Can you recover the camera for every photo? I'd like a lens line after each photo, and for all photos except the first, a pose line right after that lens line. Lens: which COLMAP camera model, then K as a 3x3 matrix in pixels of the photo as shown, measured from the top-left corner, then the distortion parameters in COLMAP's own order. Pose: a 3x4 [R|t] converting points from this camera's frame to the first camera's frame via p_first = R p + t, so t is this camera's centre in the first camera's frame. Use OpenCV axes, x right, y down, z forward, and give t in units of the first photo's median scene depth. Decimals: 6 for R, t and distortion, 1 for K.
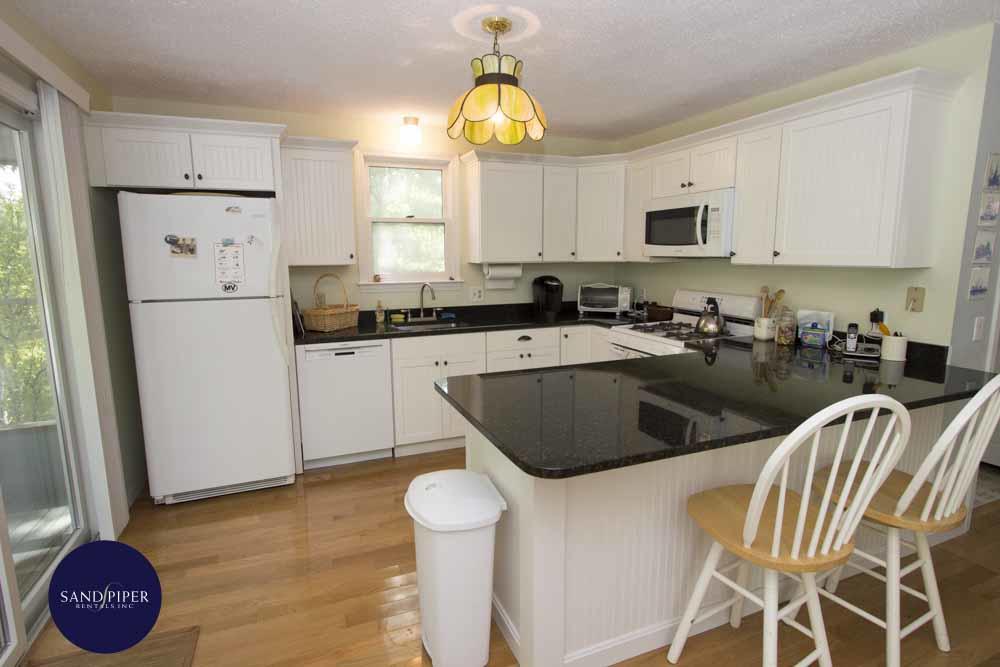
lens RADIAL K [[498.7, 0, 502.3], [0, 498.7, 330.8], [0, 0, 1]] dist [0.001575, 0.000160]
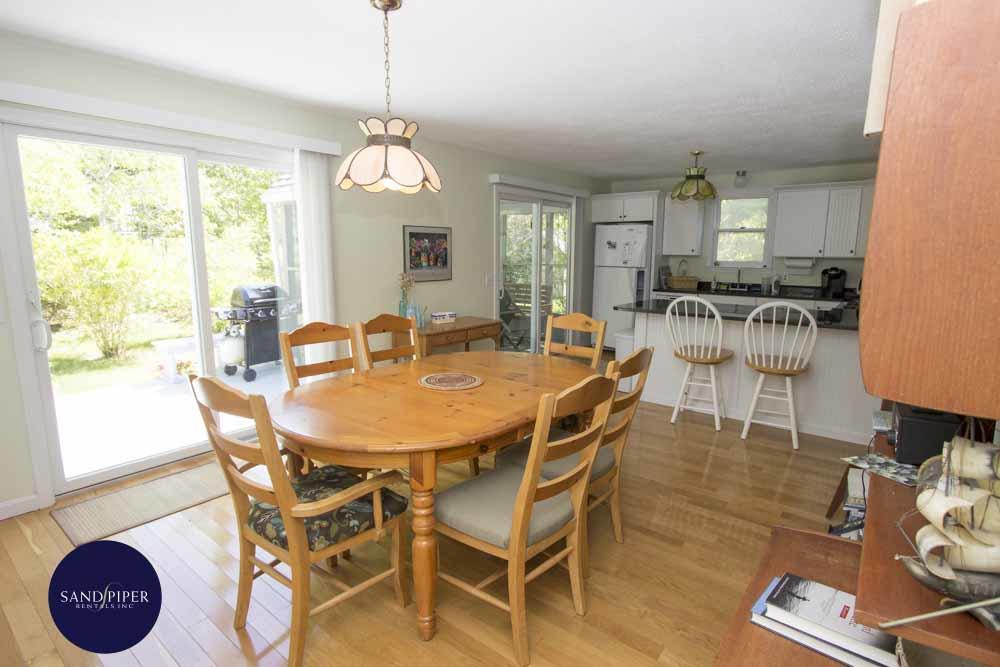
lens RADIAL K [[498.7, 0, 498.9], [0, 498.7, 331.7], [0, 0, 1]] dist [0.001575, 0.000160]
pose [[0.496534, 0.155295, -0.854012, 1.018776], [-0.143419, 0.985021, 0.095731, 0.080053], [0.856087, 0.074948, 0.511369, -0.588291]]
